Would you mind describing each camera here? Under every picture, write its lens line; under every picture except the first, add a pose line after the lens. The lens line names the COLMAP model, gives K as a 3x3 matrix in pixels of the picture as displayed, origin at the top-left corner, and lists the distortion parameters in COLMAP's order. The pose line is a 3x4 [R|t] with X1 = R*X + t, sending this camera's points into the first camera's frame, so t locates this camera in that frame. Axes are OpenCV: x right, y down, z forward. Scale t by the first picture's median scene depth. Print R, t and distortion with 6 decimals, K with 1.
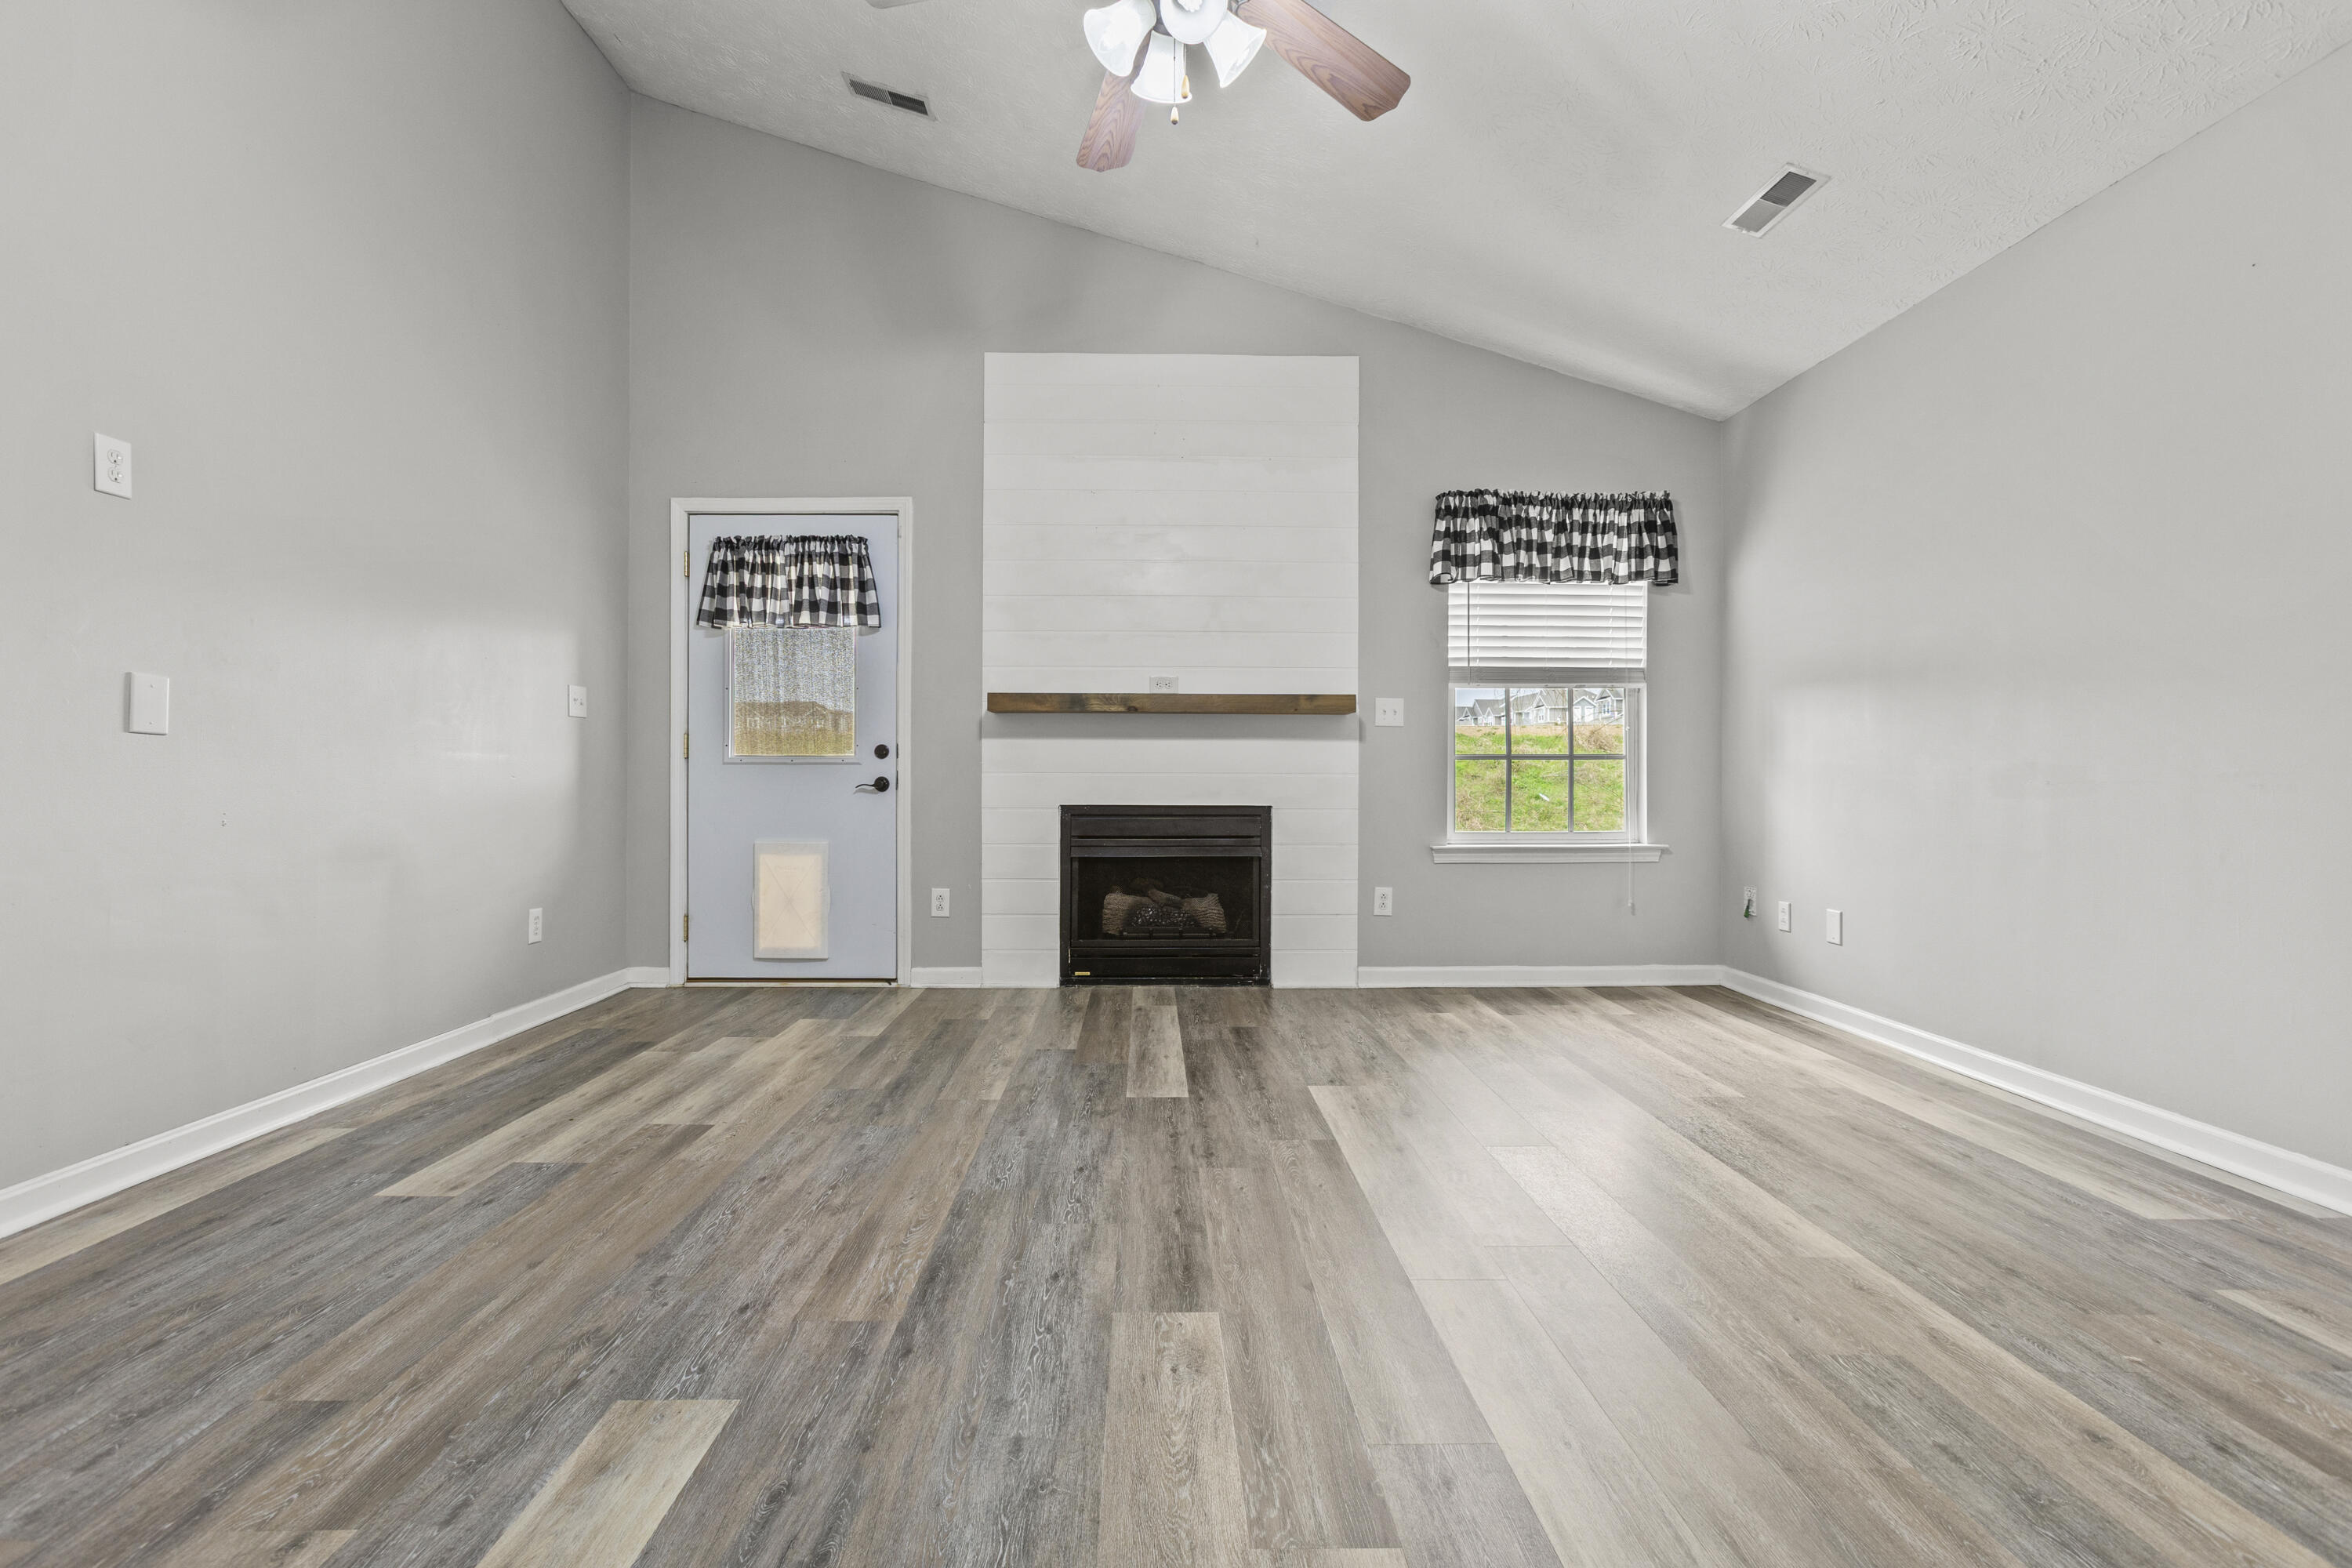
lens RADIAL K [[1051.2, 0, 1159.9], [0, 1051.2, 786.0], [0, 0, 1]] dist [-0.010381, 0.004309]
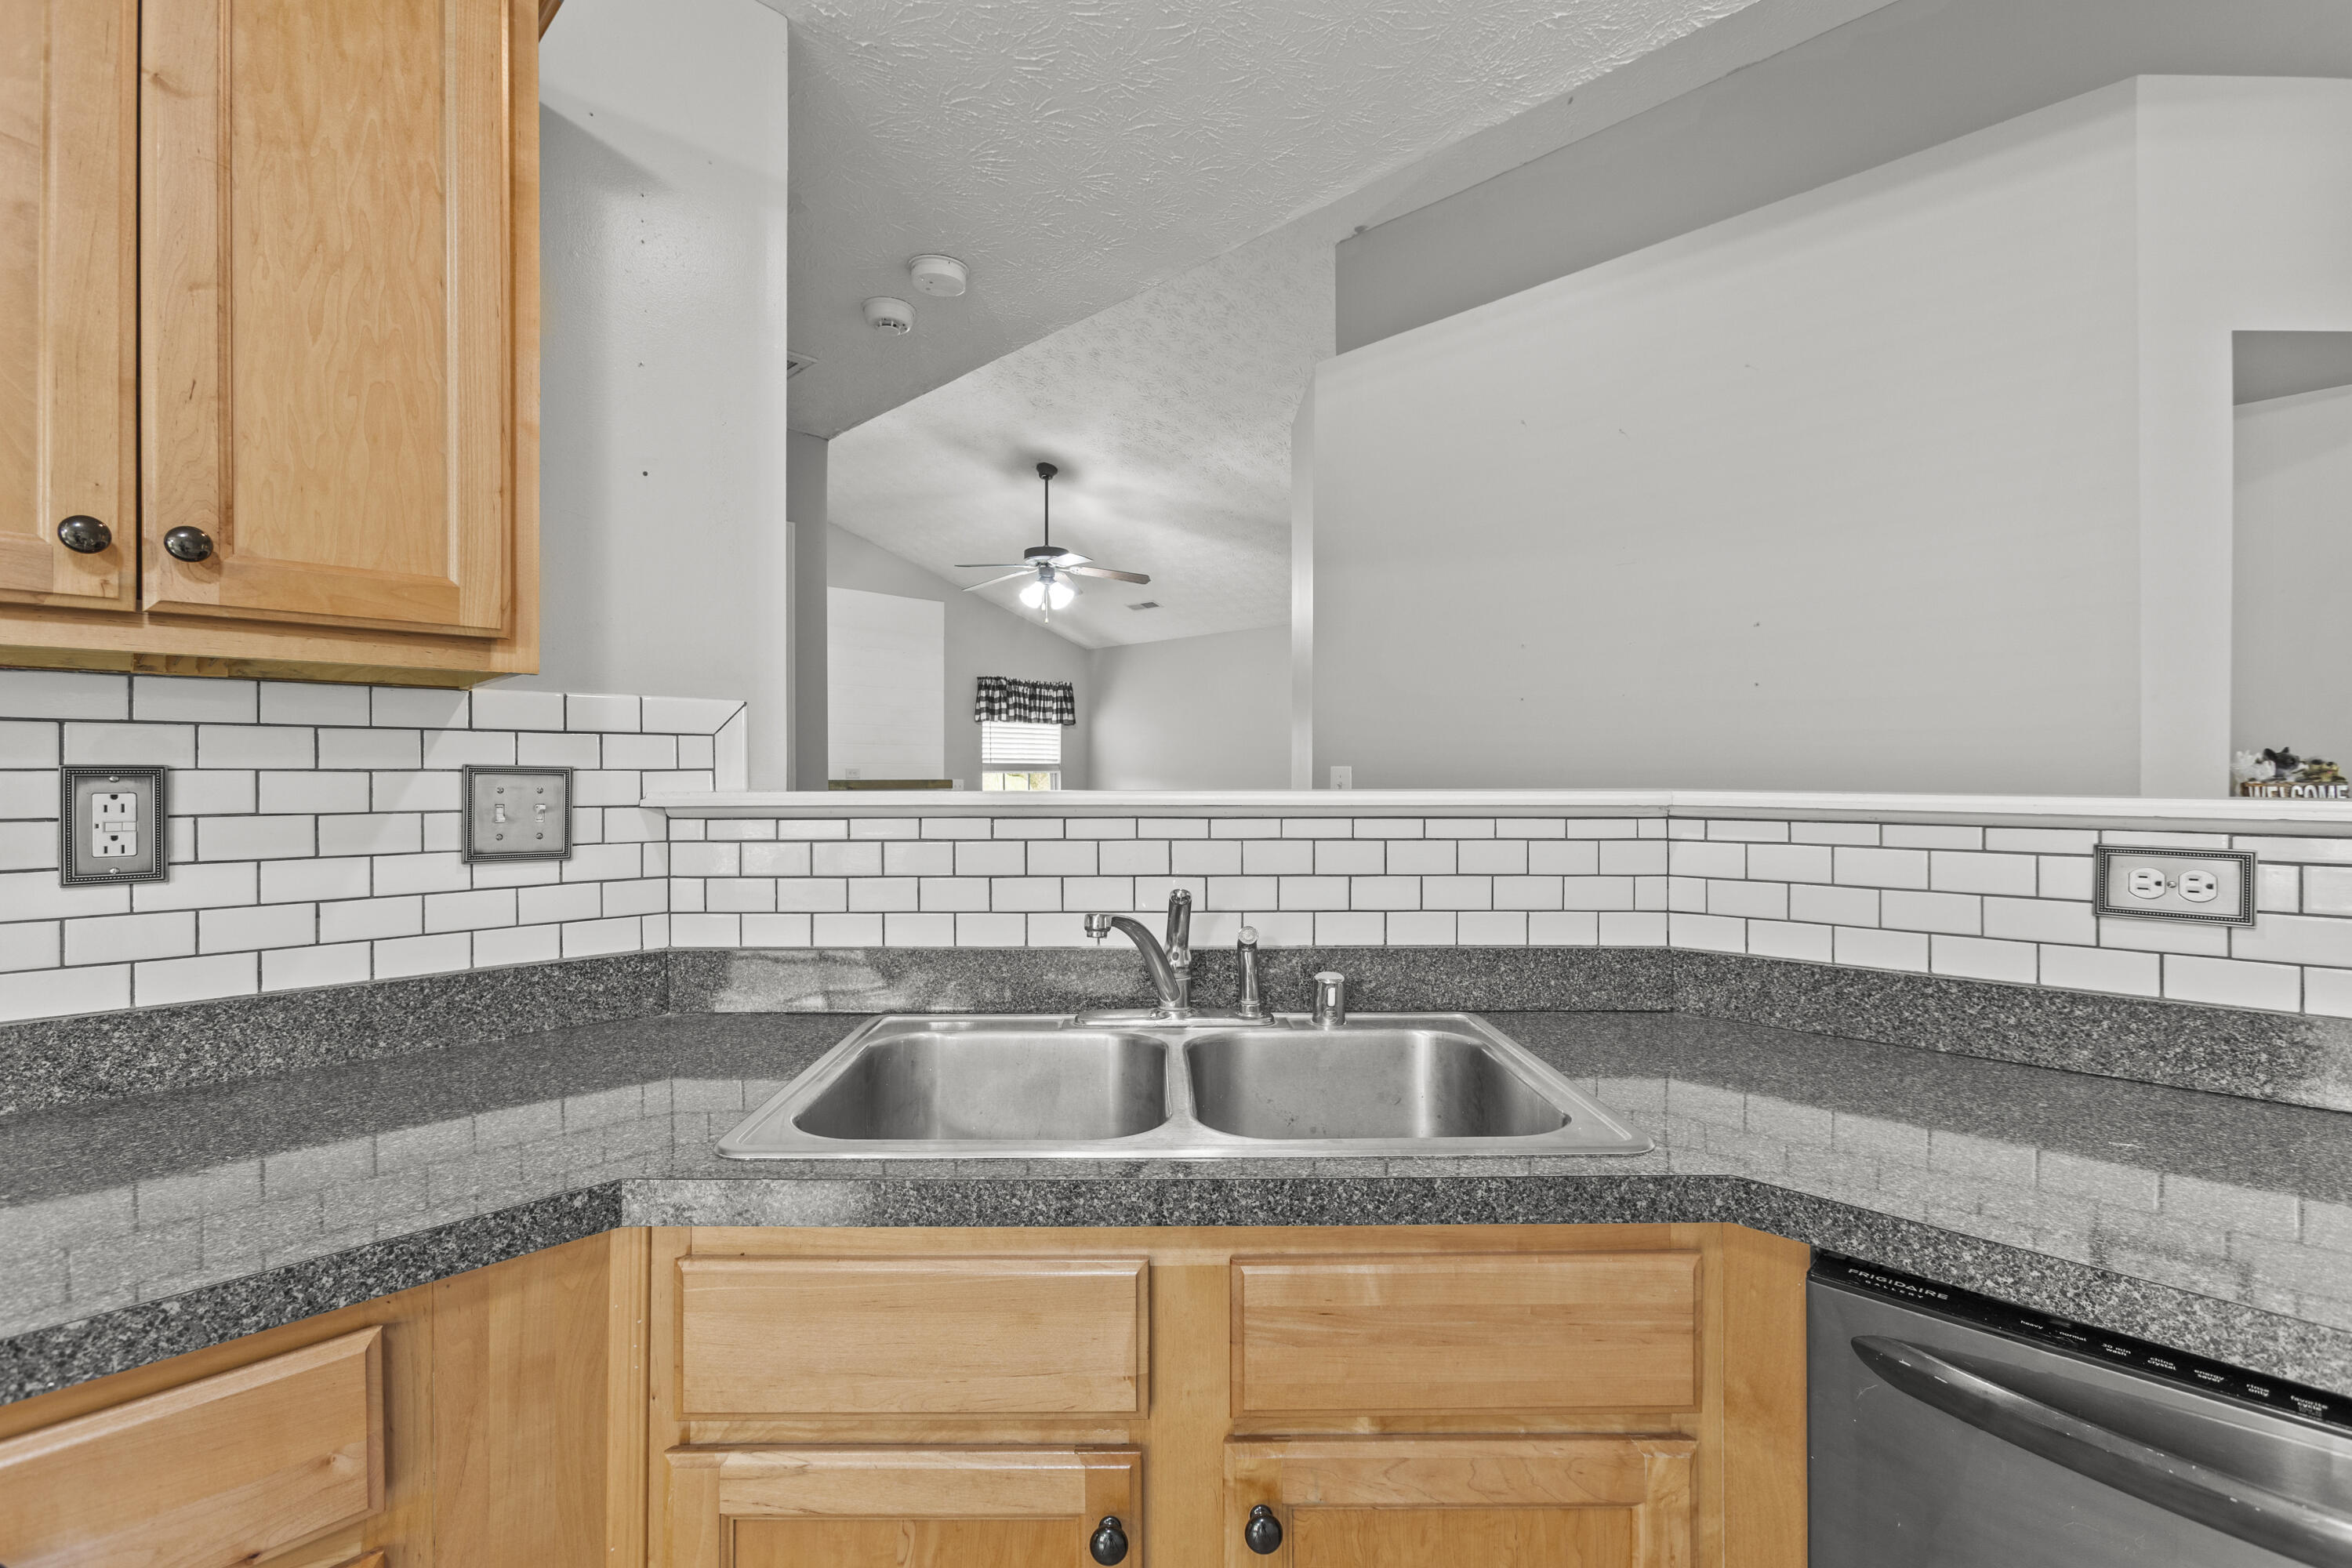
lens RADIAL K [[1051.2, 0, 1178.4], [0, 1051.2, 782.8], [0, 0, 1]] dist [-0.010381, 0.004309]
pose [[0.708193, -0.008621, 0.705966, -0.886596], [0.010358, 0.999945, 0.001820, -0.077305], [-0.705943, 0.006024, 0.708243, -0.683721]]
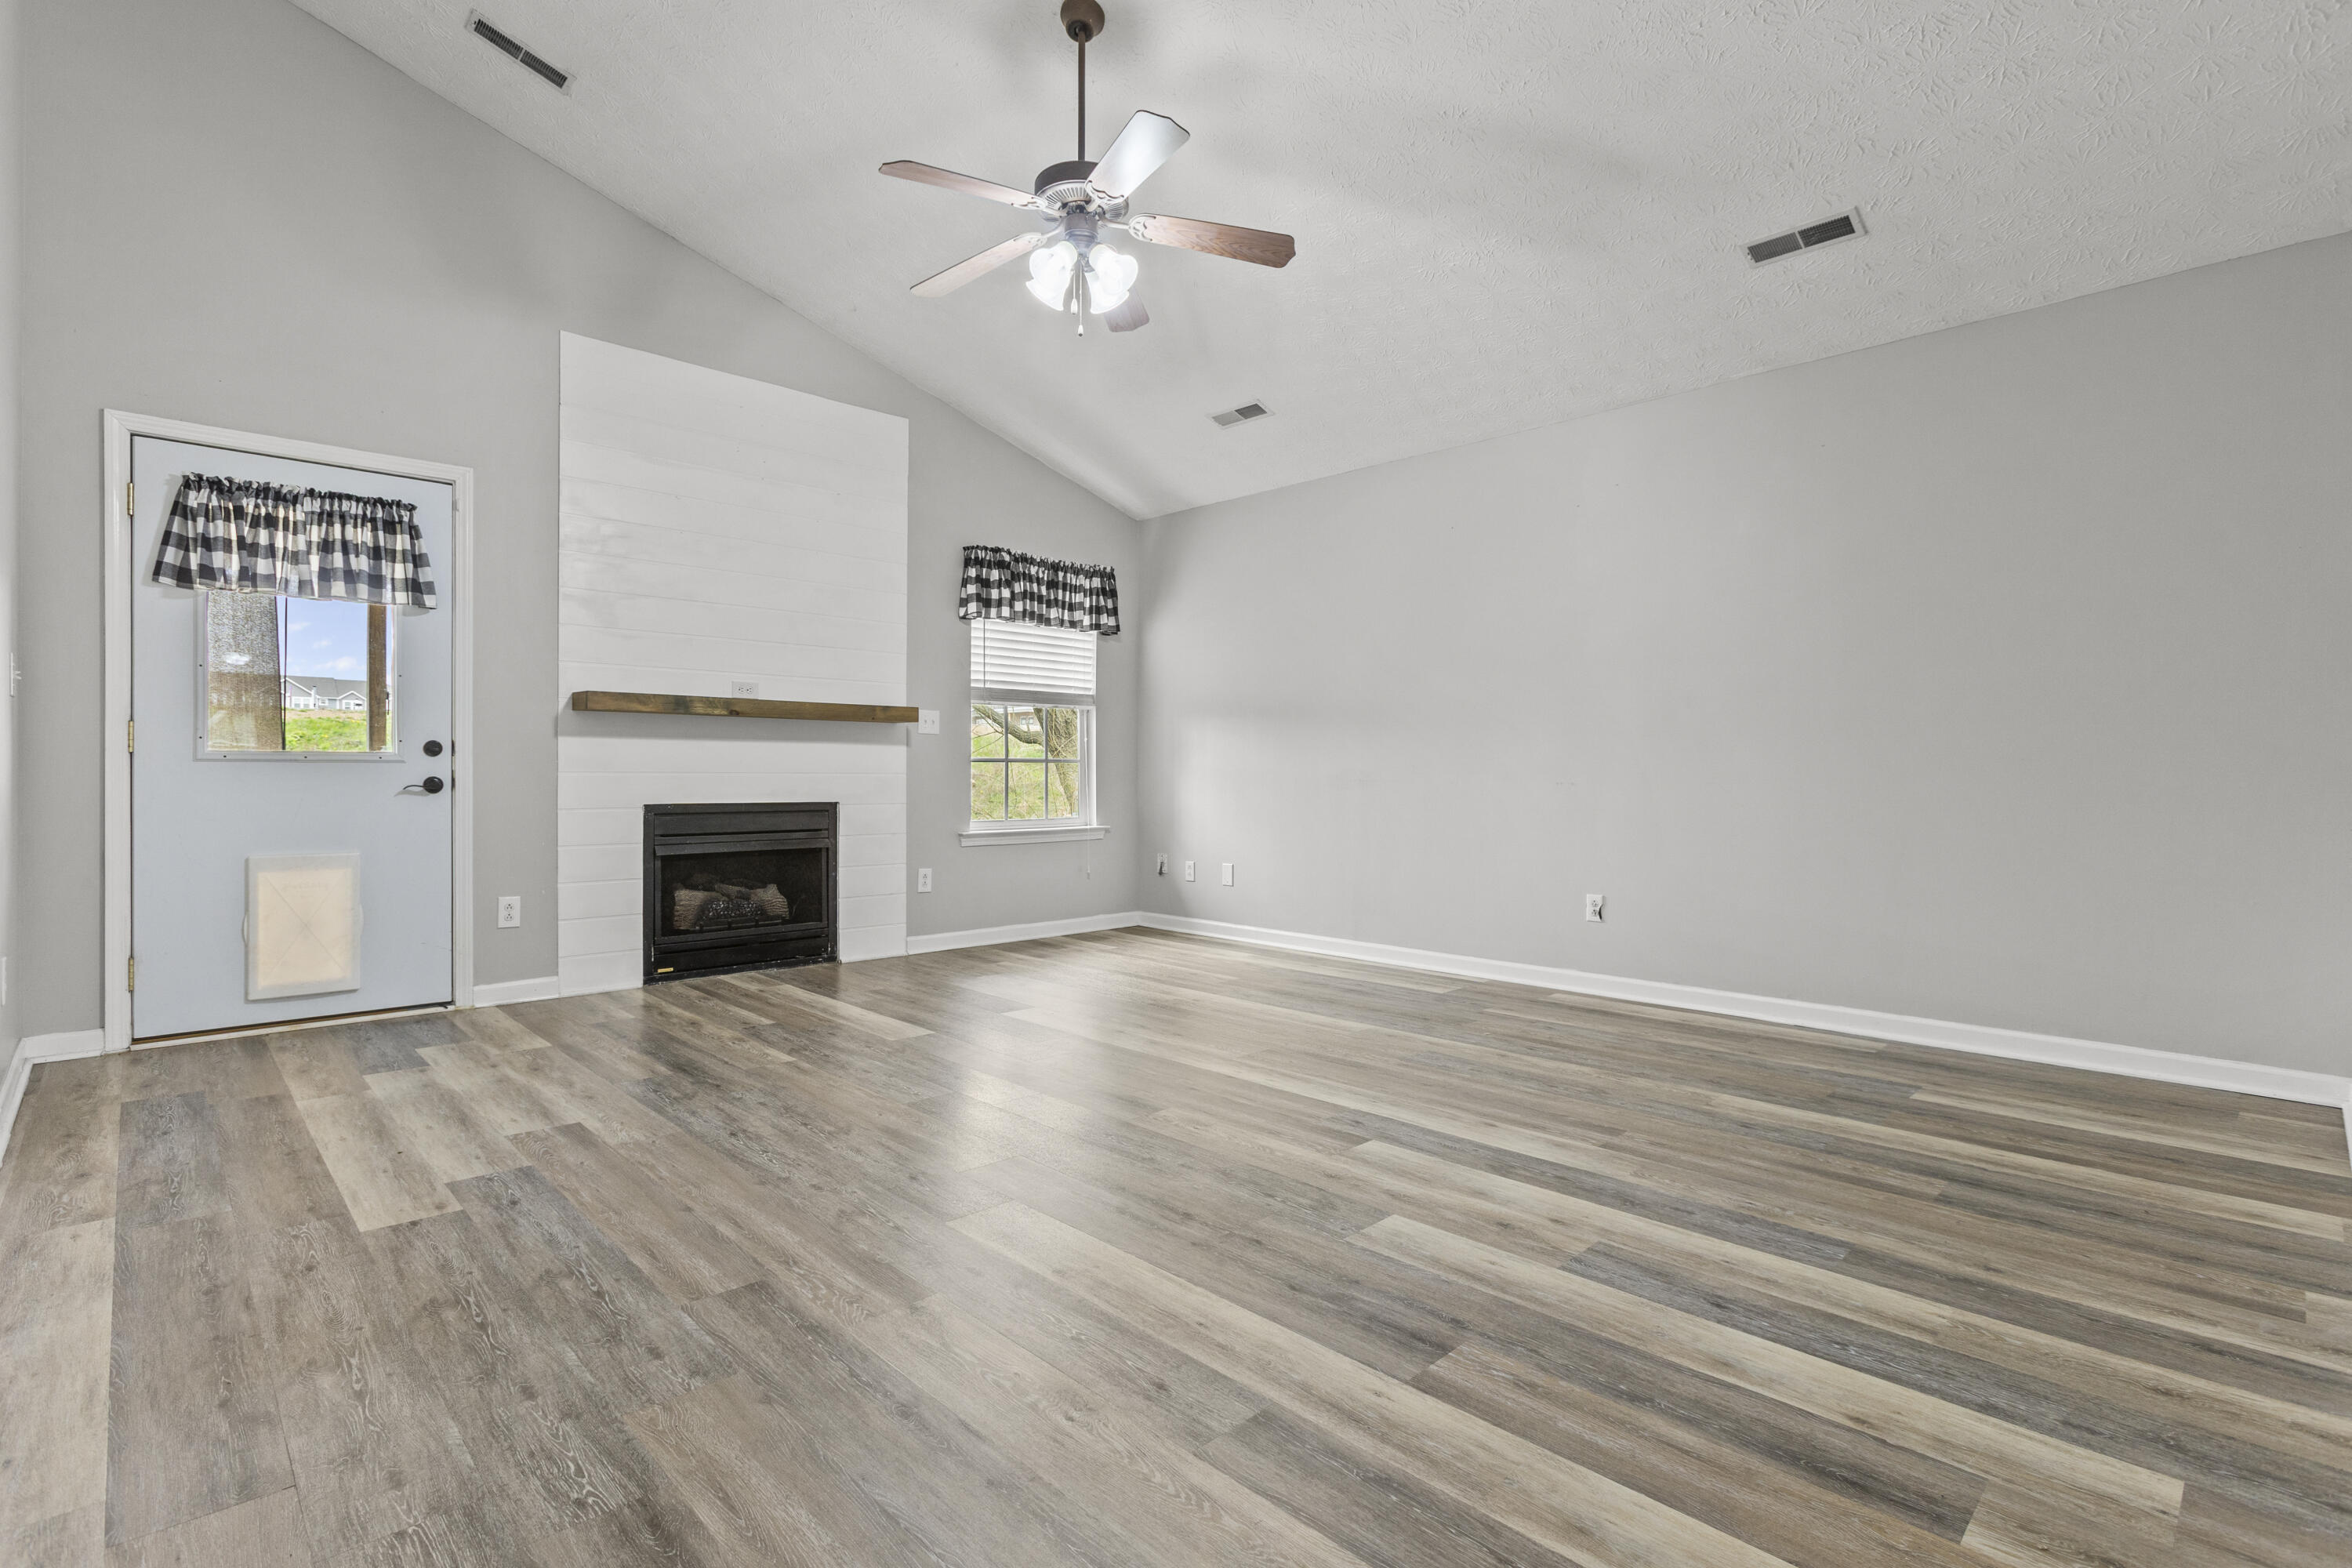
lens RADIAL K [[1106.8, 0, 1161.5], [0, 1106.8, 782.3], [0, 0, 1]] dist [-0.000022, 0.001782]
pose [[0.737407, -0.004726, 0.675432, -0.447268], [0.001080, 0.999982, 0.005817, -0.008709], [-0.675448, -0.003560, 0.737399, -0.109029]]
